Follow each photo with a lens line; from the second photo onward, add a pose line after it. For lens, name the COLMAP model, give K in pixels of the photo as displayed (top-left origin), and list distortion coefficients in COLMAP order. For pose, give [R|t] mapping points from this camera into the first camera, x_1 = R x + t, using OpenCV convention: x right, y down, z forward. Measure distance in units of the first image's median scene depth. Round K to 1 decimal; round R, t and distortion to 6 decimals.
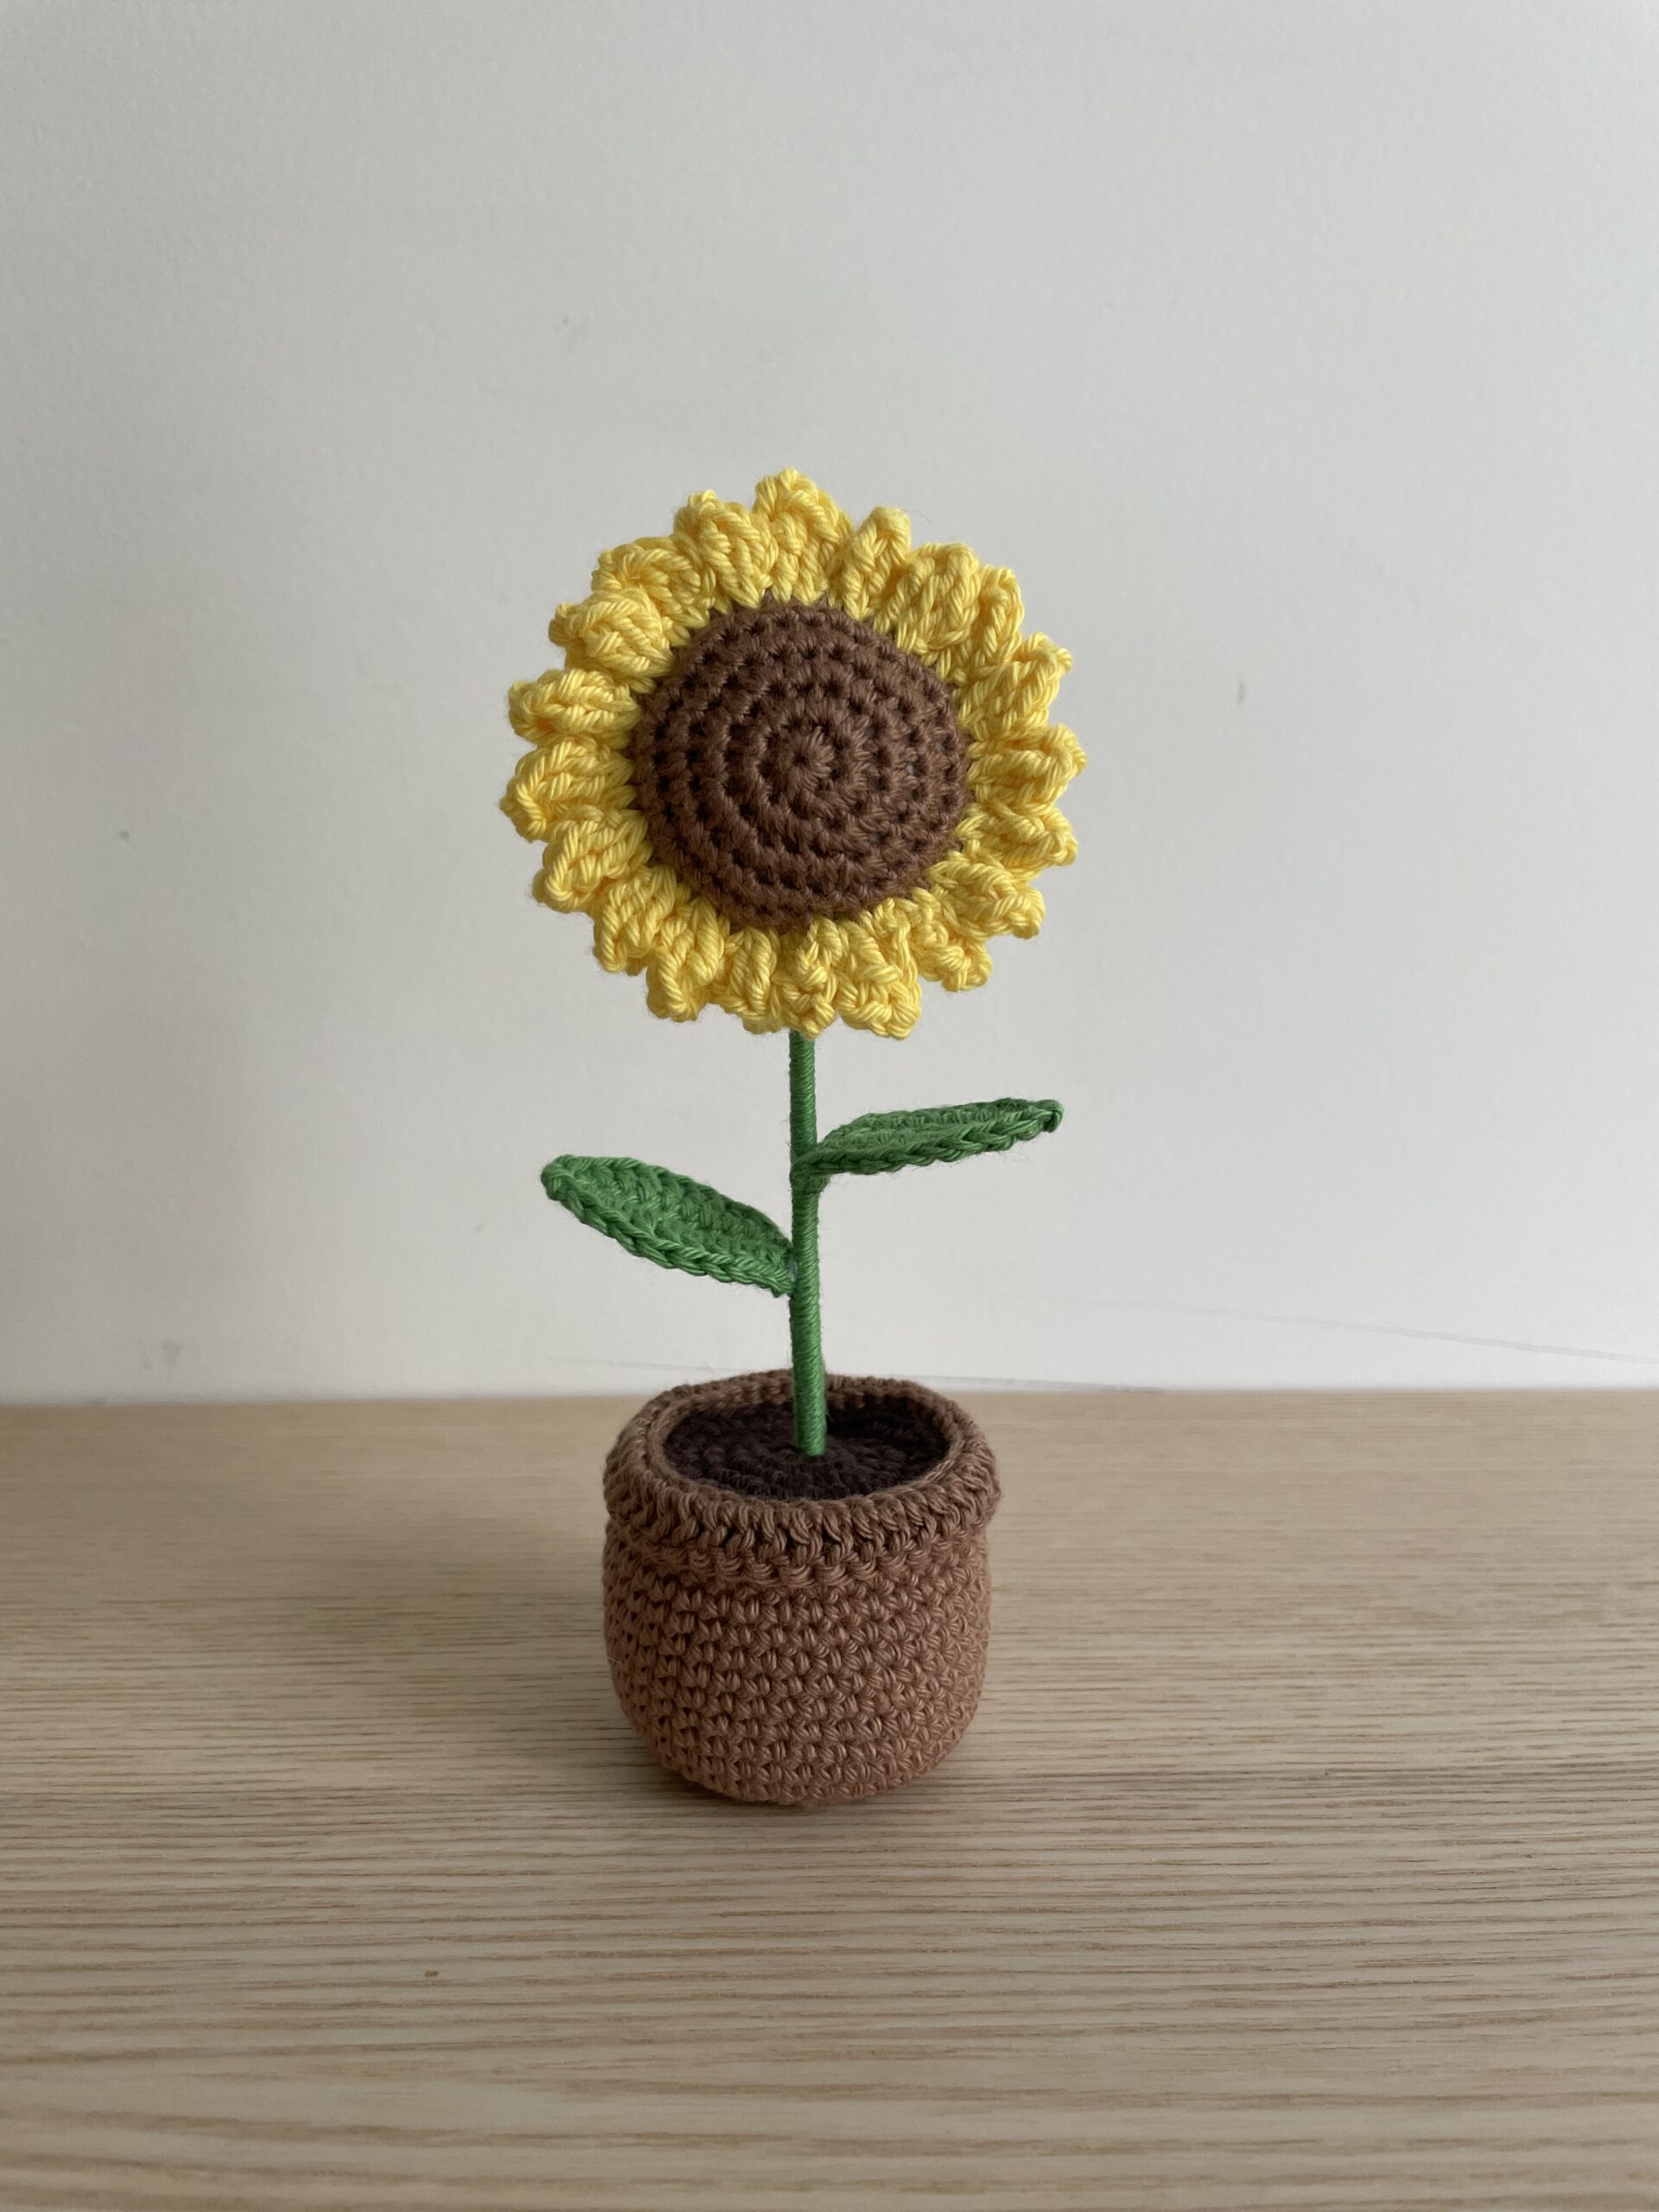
lens RADIAL K [[1664.9, 0, 829.5], [0, 1664.9, 1106.0], [0, 0, 1]] dist [0.100666, -0.135583]
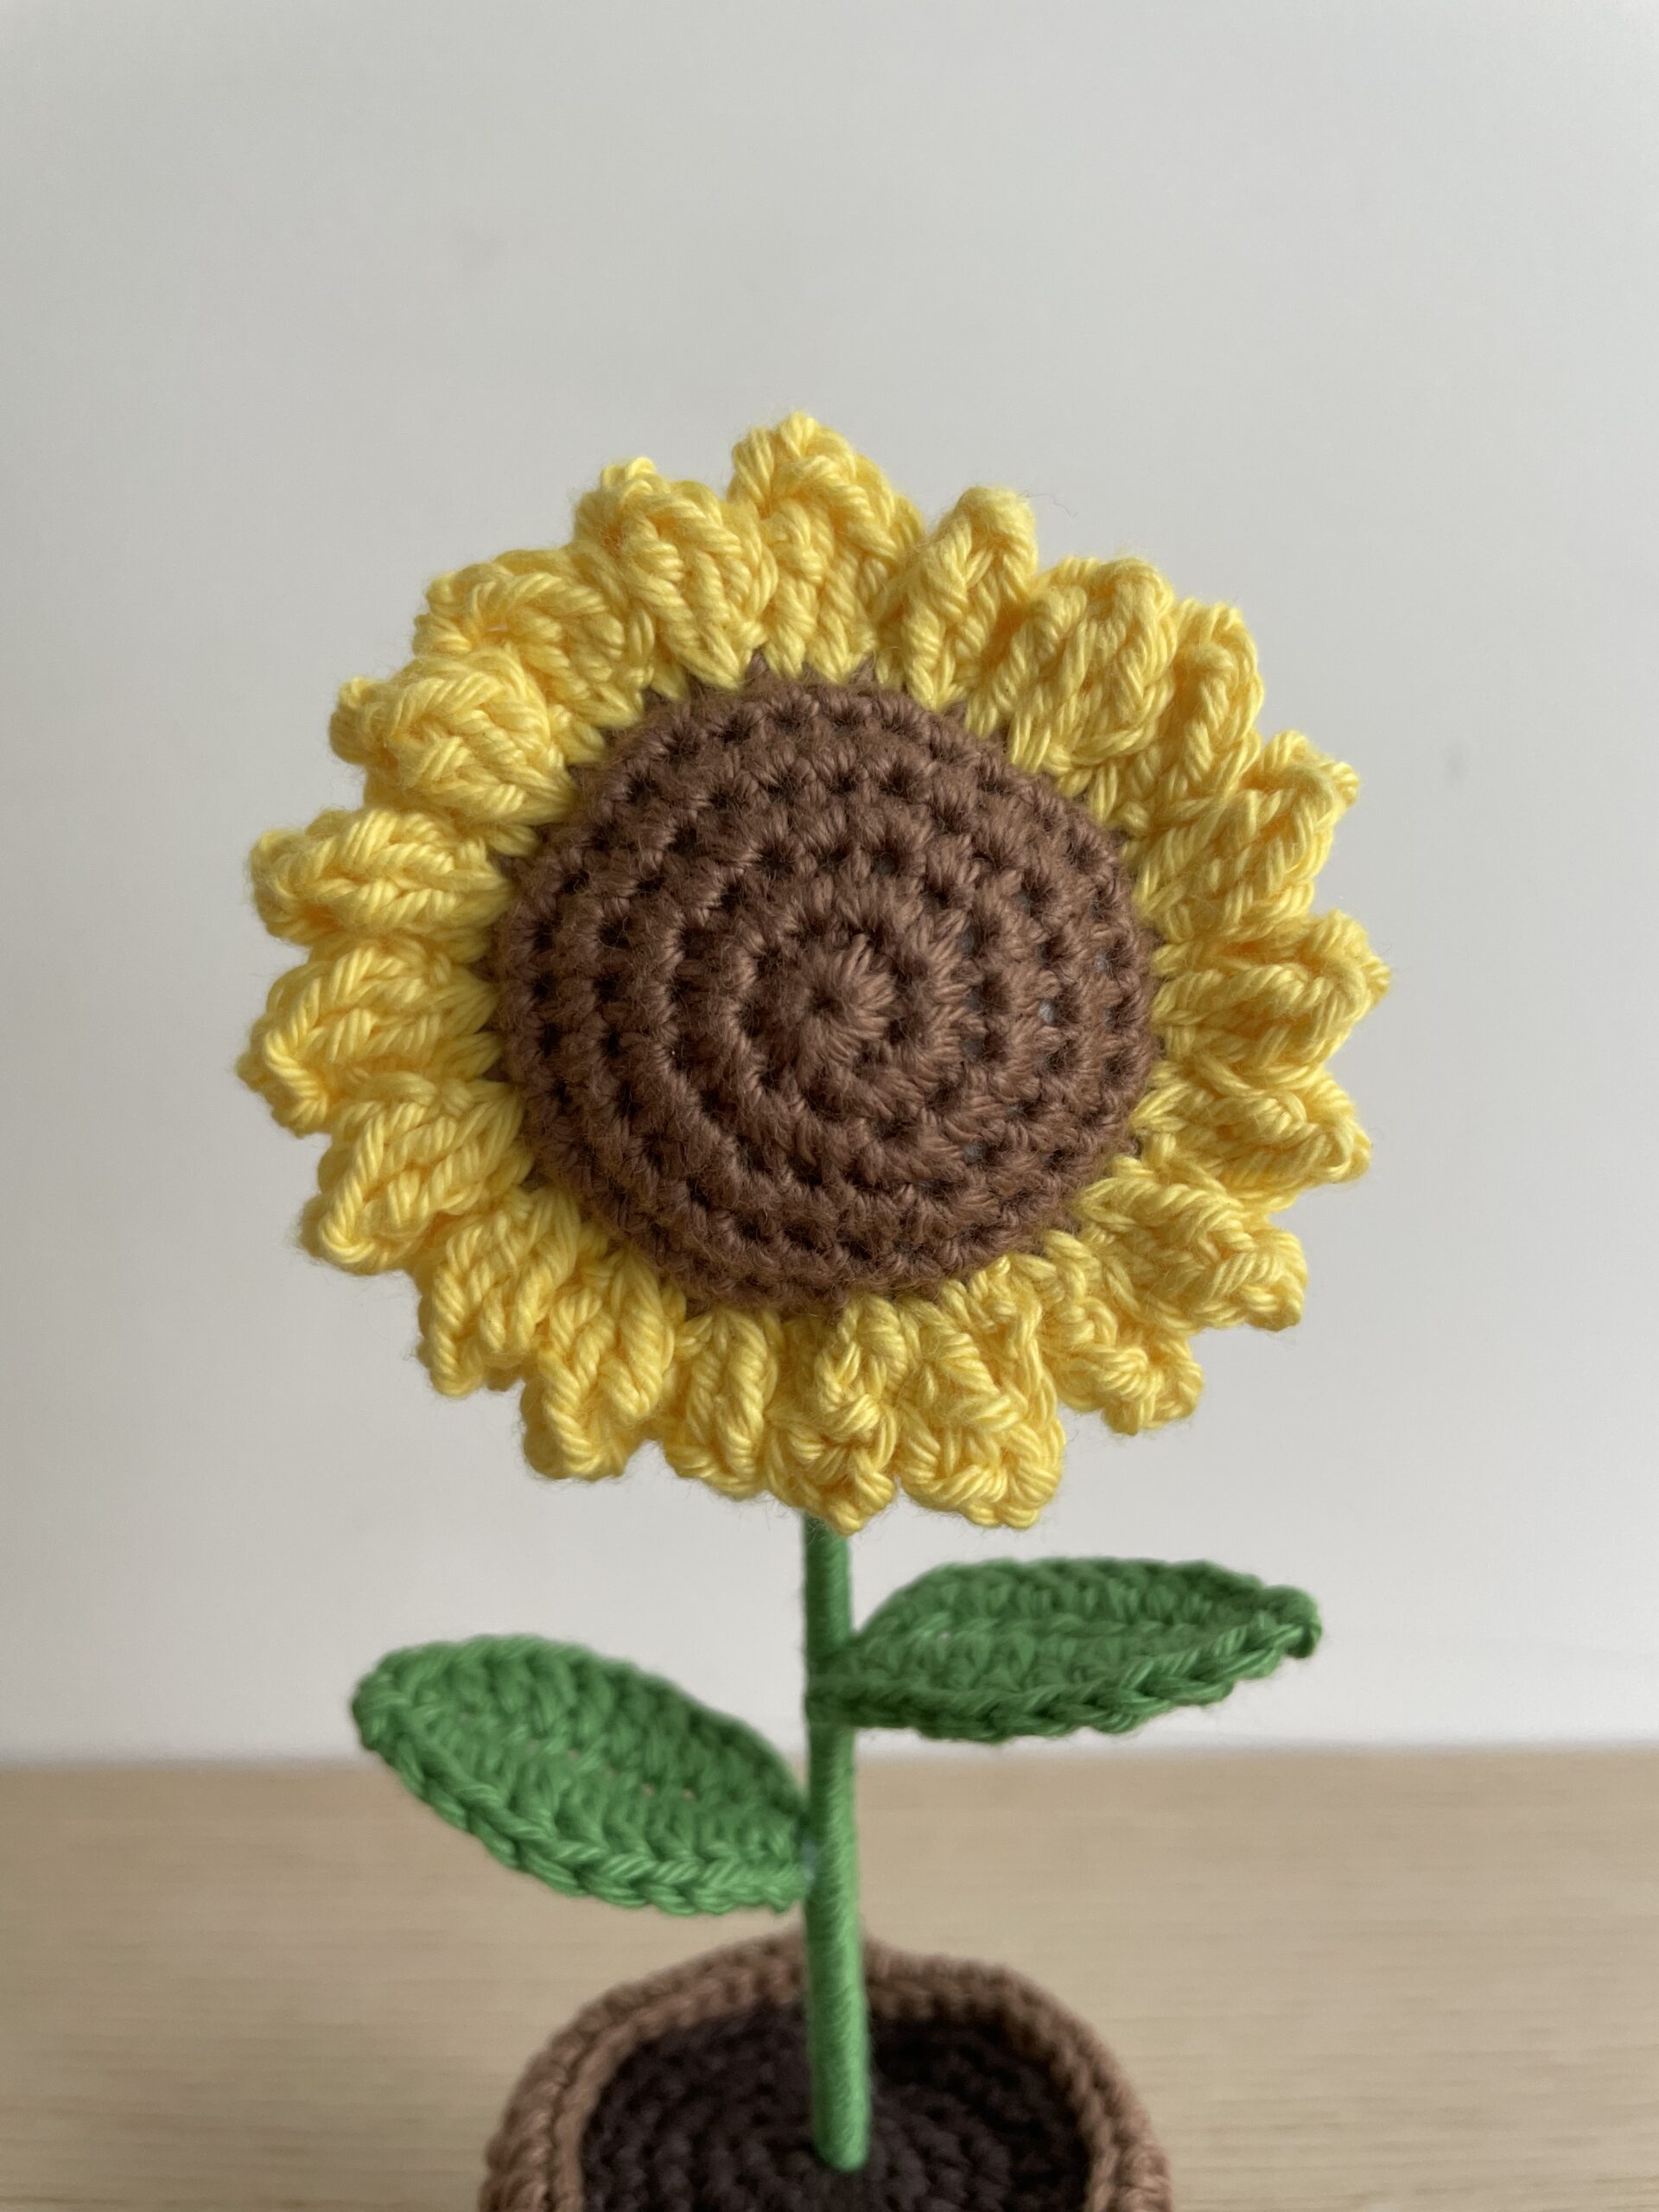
lens RADIAL K [[1664.9, 0, 829.5], [0, 1664.9, 1106.0], [0, 0, 1]] dist [0.100666, -0.135583]
pose [[0.999980, -0.004720, -0.004279, -0.013855], [0.004687, 0.999960, -0.007640, -0.171713], [0.004315, 0.007620, 0.999962, 0.510982]]
